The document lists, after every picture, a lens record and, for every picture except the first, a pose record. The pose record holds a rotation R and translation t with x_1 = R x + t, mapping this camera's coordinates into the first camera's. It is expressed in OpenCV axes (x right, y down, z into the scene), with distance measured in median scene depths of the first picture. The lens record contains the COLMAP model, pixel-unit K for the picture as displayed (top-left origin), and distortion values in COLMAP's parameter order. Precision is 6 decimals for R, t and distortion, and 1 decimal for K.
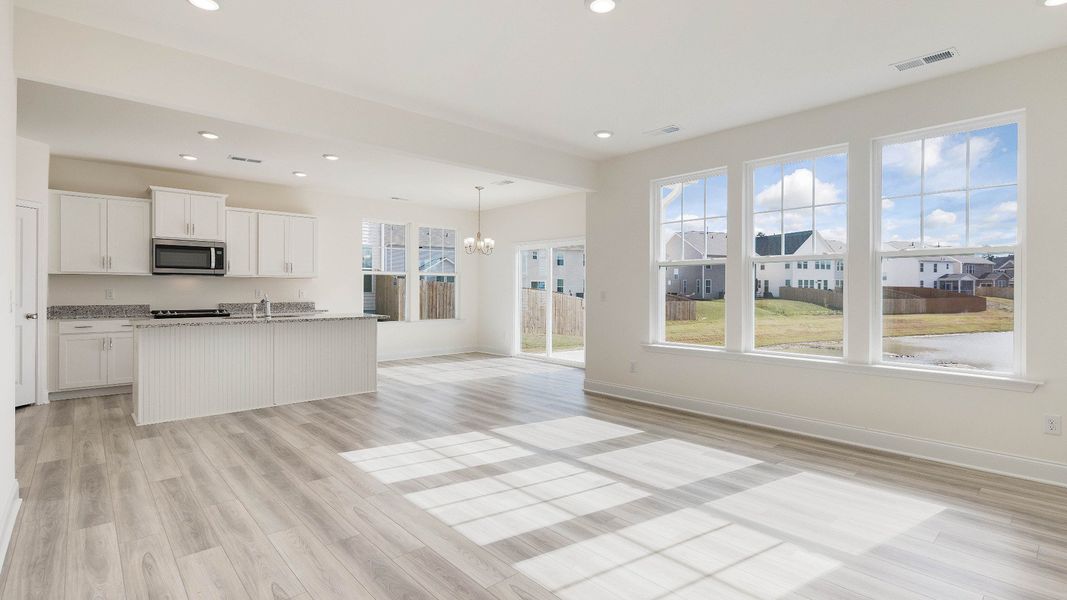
lens RADIAL K [[484.4, 0, 496.9], [0, 484.4, 292.4], [0, 0, 1]] dist [-0.002426, -0.000432]
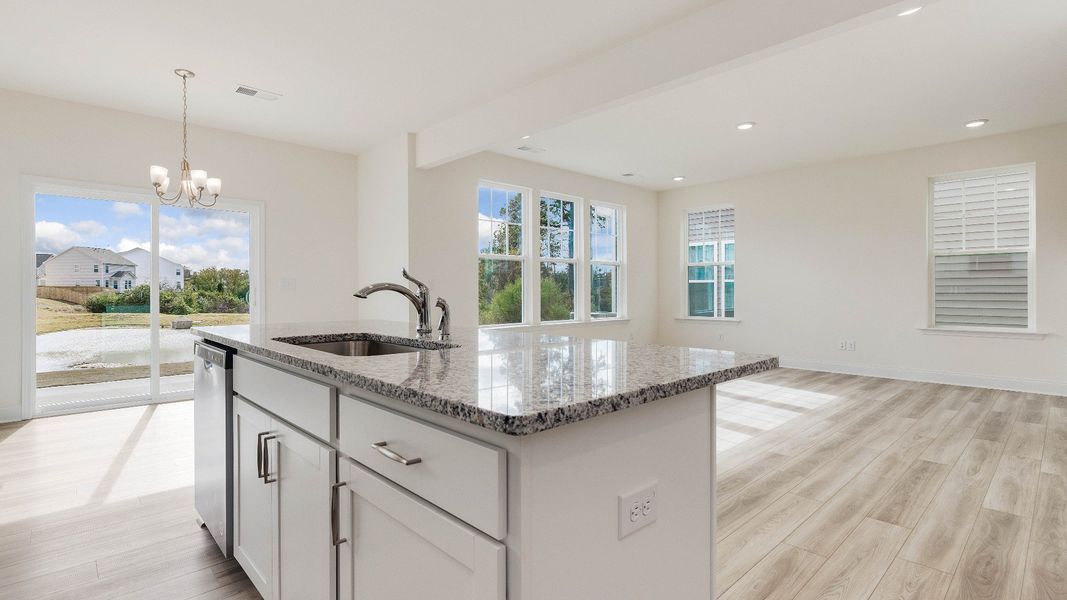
lens RADIAL K [[520.0, 0, 528.2], [0, 520.0, 297.0], [0, 0, 1]] dist [0.001652, 0.000154]
pose [[-0.055004, -0.015866, 0.998360, -1.494051], [0.004514, 0.999860, 0.016138, 0.029034], [-0.998476, 0.005395, -0.054924, 1.650433]]
